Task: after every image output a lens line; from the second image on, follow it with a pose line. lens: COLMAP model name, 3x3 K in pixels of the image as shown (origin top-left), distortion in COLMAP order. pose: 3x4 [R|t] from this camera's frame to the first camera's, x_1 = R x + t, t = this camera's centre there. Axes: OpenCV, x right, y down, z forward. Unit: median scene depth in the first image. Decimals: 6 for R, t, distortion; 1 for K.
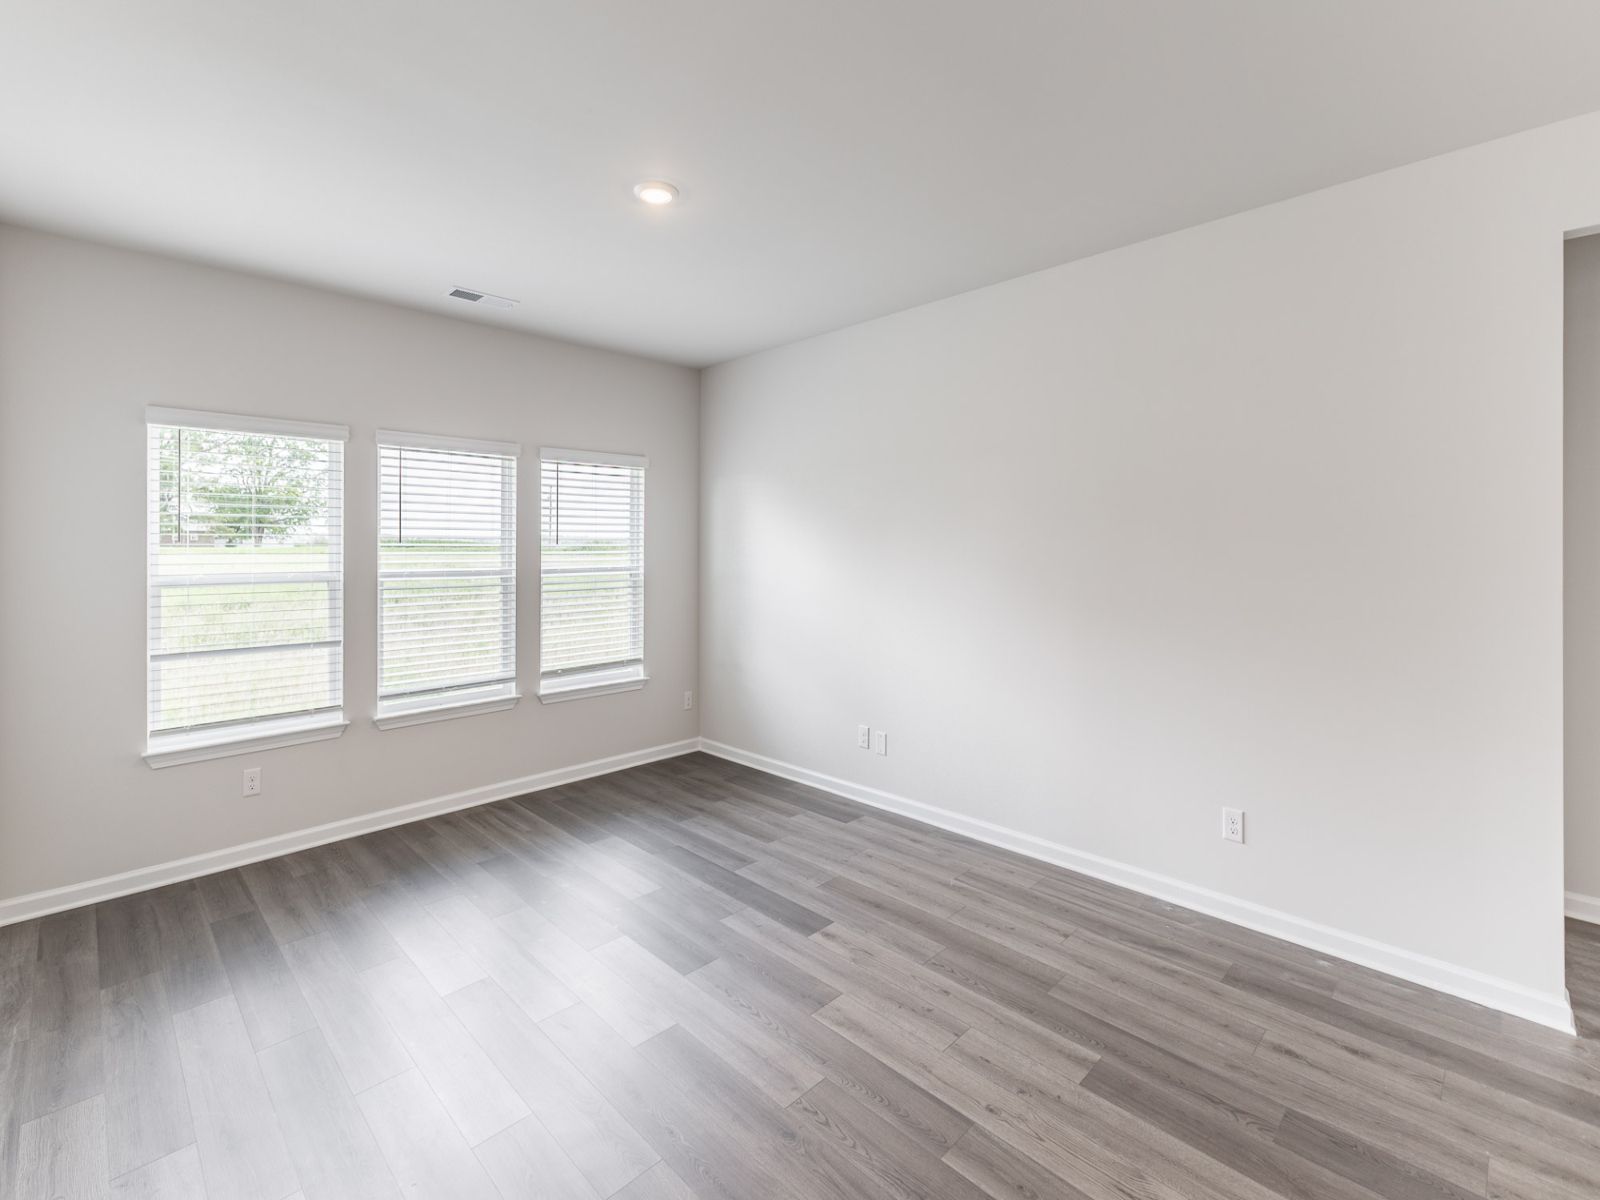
lens RADIAL K [[811.5, 0, 787.7], [0, 811.5, 536.8], [0, 0, 1]] dist [0.027296, -0.000114]
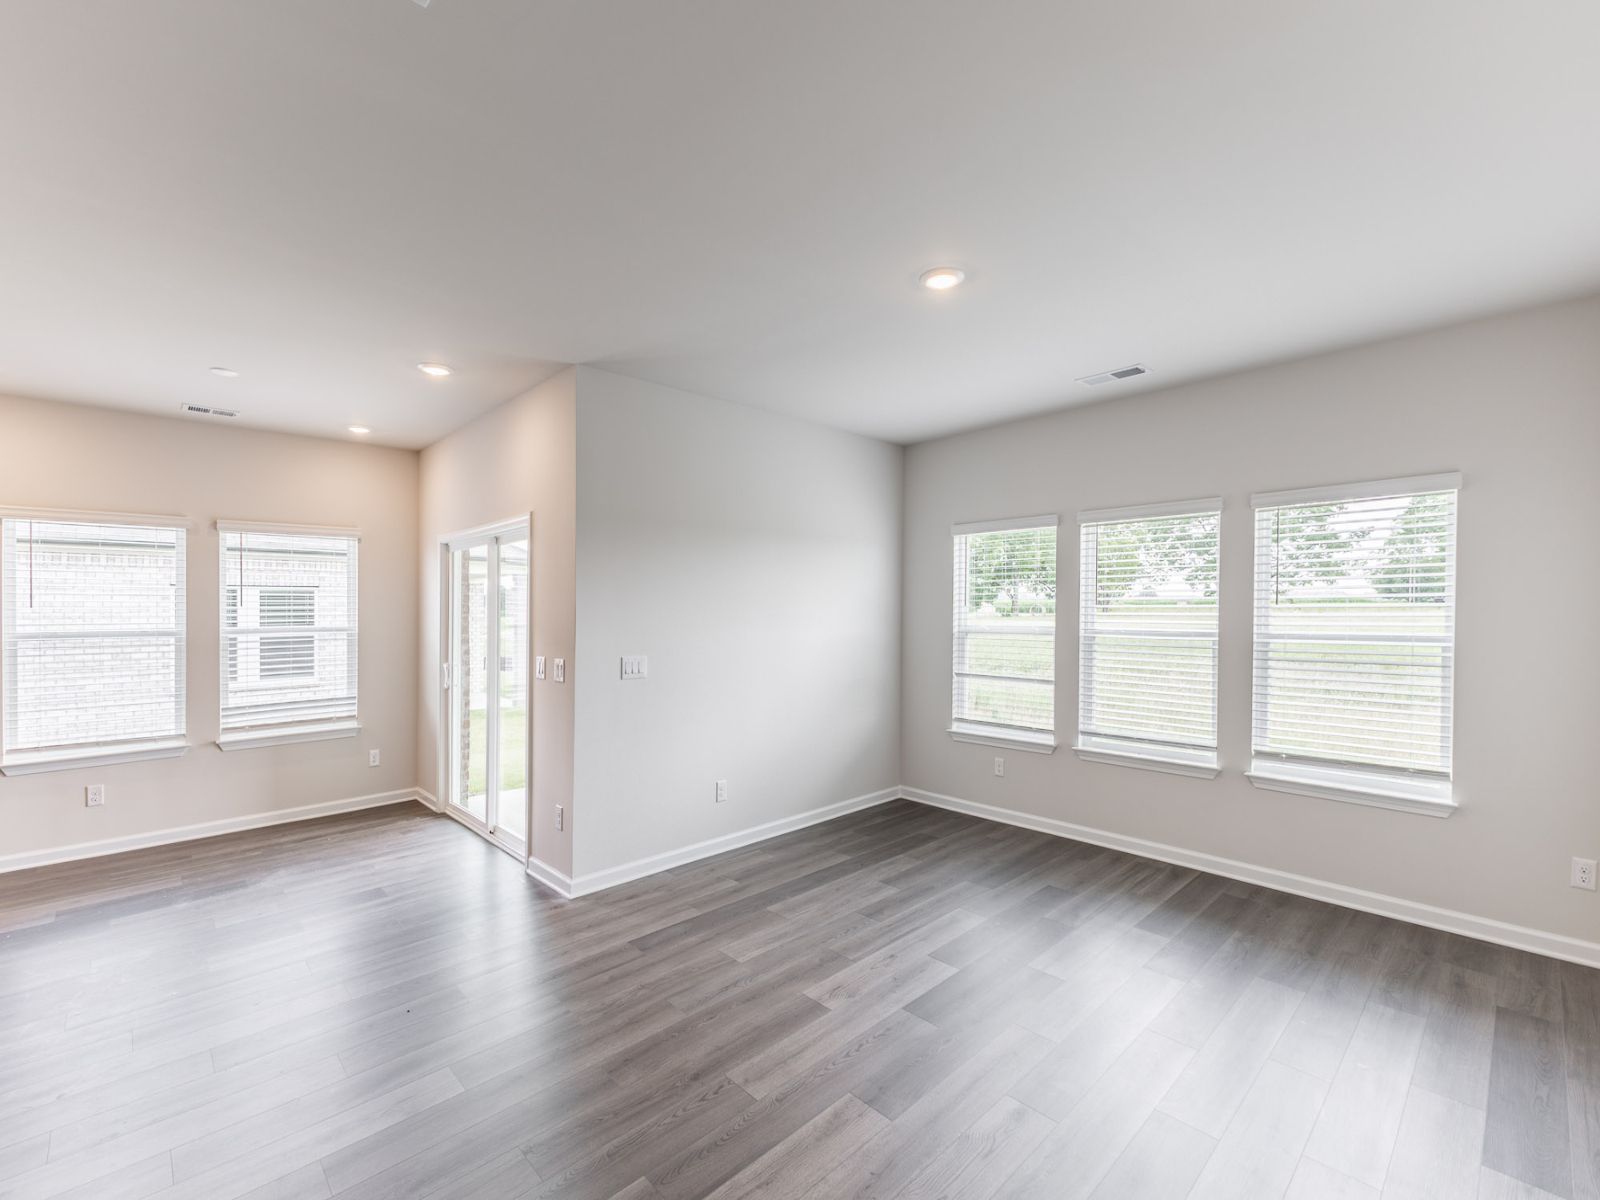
lens RADIAL K [[696.9, 0, 800.0], [0, 696.9, 600.0], [0, 0, 1]] dist [0.012598, -0.000479]
pose [[-0.067722, -0.013603, -0.997611, 0.596781], [0.015702, 0.999769, -0.014699, 0.009594], [0.997581, -0.016659, -0.067493, 0.693985]]
